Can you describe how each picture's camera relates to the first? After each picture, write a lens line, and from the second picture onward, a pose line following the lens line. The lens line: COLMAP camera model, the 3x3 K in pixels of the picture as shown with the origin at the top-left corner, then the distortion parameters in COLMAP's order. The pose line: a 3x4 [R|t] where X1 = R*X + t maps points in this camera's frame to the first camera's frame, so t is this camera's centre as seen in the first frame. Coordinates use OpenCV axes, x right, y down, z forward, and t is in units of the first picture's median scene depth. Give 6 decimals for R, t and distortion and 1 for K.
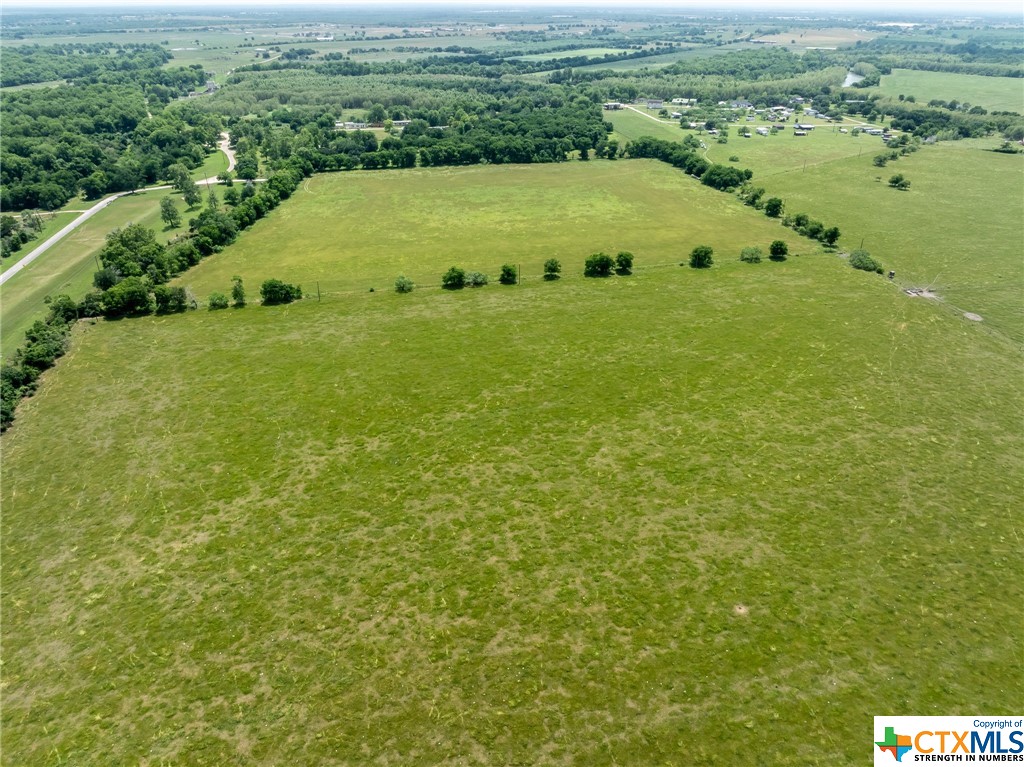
lens RADIAL K [[724.4, 0, 510.9], [0, 724.4, 380.2], [0, 0, 1]] dist [-0.035875, 0.022176]
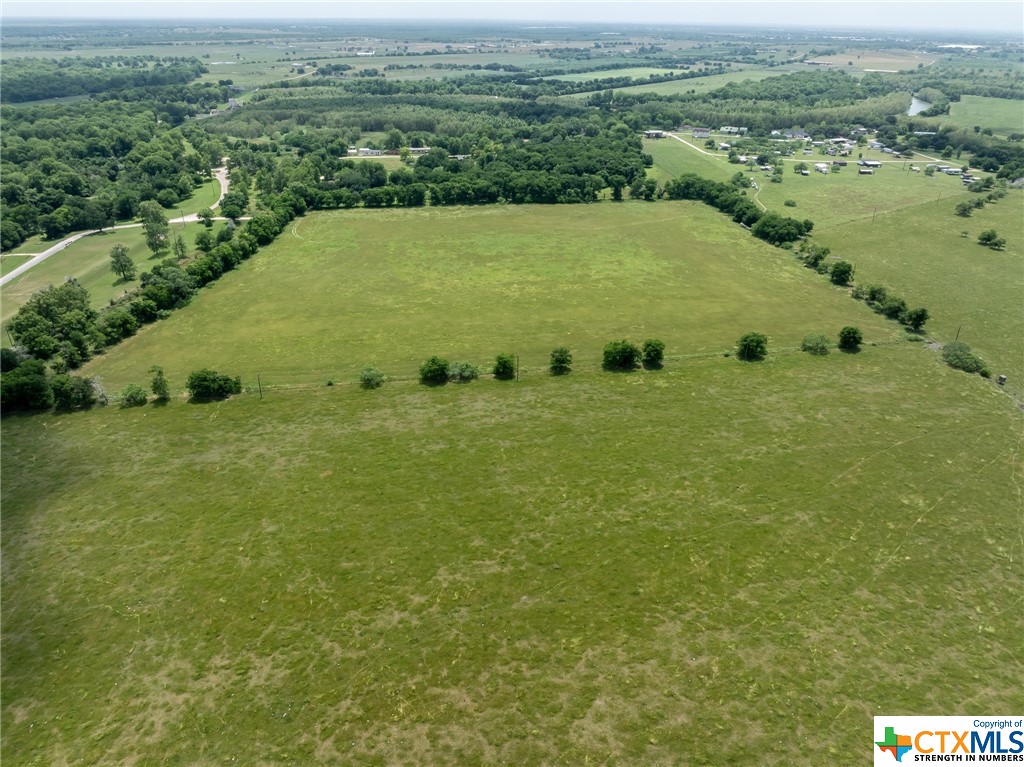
lens RADIAL K [[724.4, 0, 511.7], [0, 724.4, 381.2], [0, 0, 1]] dist [-0.035875, 0.022176]
pose [[0.998108, 0.034963, -0.050574, 0.031903], [-0.035812, 0.999231, -0.015966, -0.083291], [0.049977, 0.017747, 0.998593, 0.149003]]
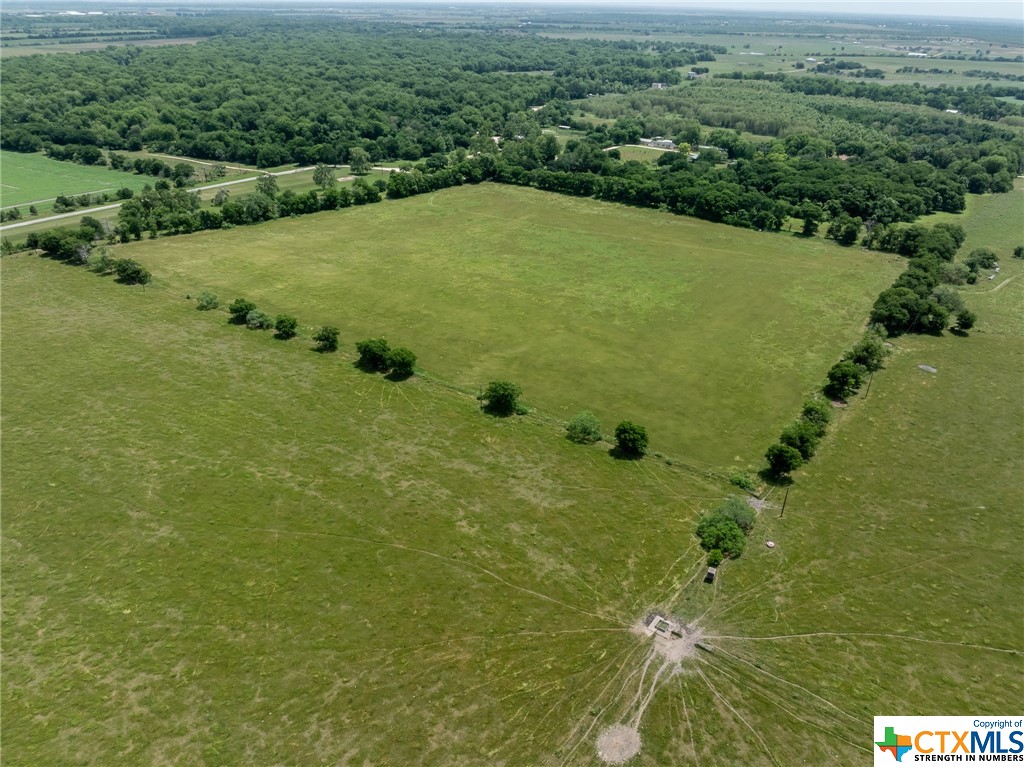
lens RADIAL K [[724.4, 0, 511.5], [0, 724.4, 387.6], [0, 0, 1]] dist [-0.035875, 0.022176]
pose [[0.676356, 0.361107, -0.641985, 0.510298], [-0.361484, 0.922132, 0.137849, -0.204059], [0.641773, 0.138833, 0.754224, 0.391819]]
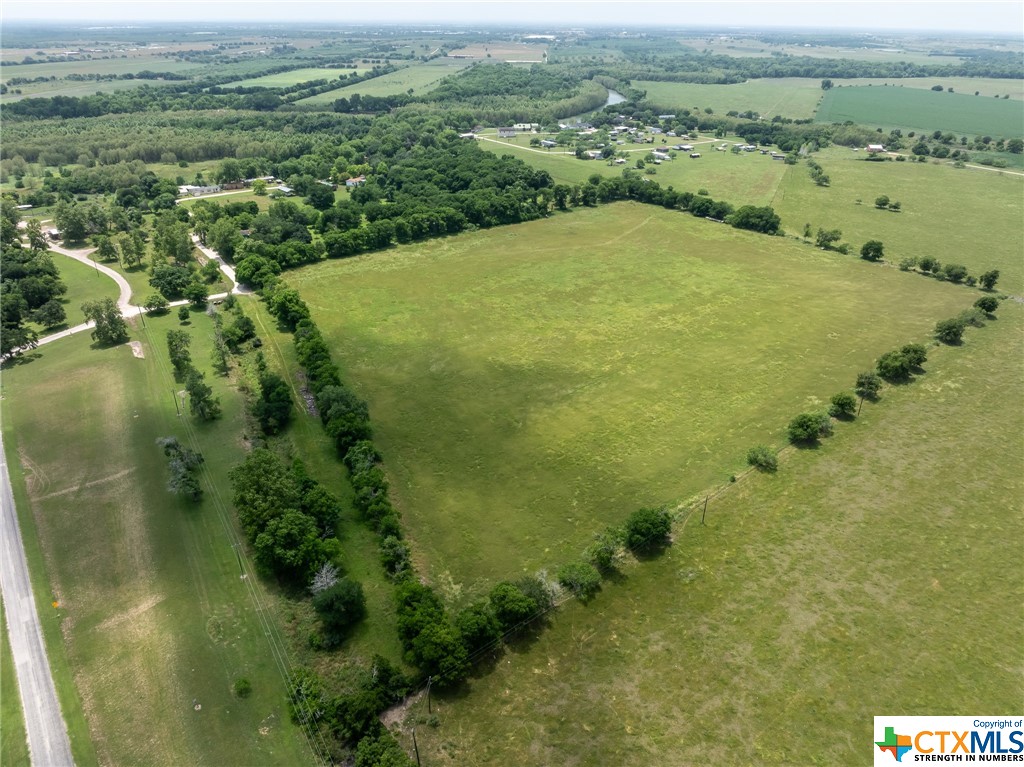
lens RADIAL K [[724.4, 0, 509.7], [0, 724.4, 382.0], [0, 0, 1]] dist [-0.035875, 0.022176]
pose [[0.892104, -0.200029, 0.405140, -0.419066], [0.205582, 0.978172, 0.030265, -0.184669], [-0.402350, 0.056290, 0.913754, 0.332347]]
